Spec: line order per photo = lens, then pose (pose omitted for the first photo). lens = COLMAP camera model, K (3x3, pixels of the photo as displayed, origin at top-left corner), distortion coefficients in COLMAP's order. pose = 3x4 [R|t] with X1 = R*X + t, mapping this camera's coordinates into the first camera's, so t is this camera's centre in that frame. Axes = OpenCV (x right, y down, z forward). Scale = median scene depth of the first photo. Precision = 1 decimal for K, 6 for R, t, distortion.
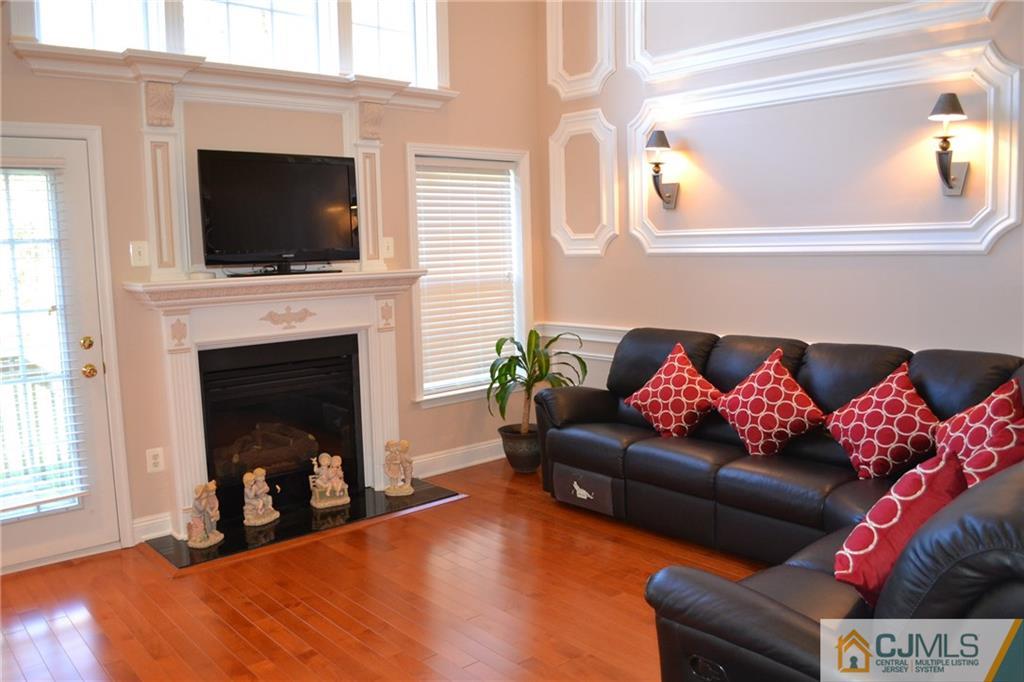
lens RADIAL K [[819.3, 0, 500.2], [0, 819.3, 342.0], [0, 0, 1]] dist [-0.082316, 0.010995]
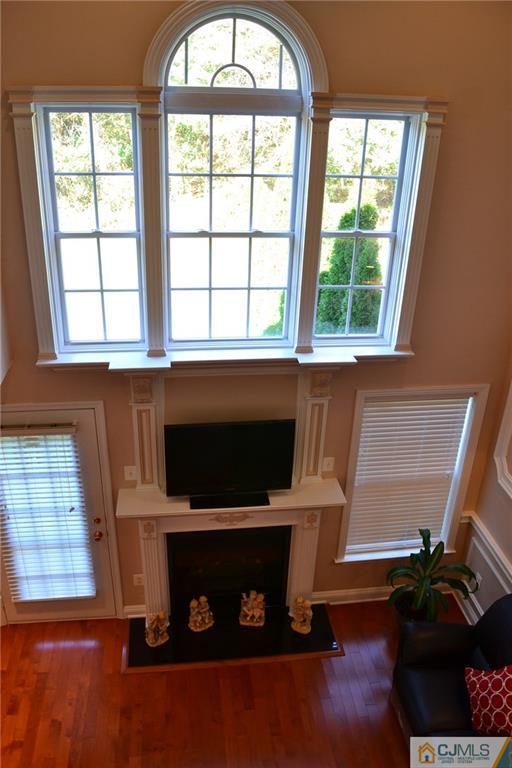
lens RADIAL K [[614.4, 0, 255.9], [0, 614.4, 374.6], [0, 0, 1]] dist [-0.082316, 0.010995]
pose [[0.831925, 0.289057, -0.473653, 0.192221], [-0.118000, 0.926236, 0.357998, -0.622164], [0.542196, -0.241937, 0.804668, 0.241626]]
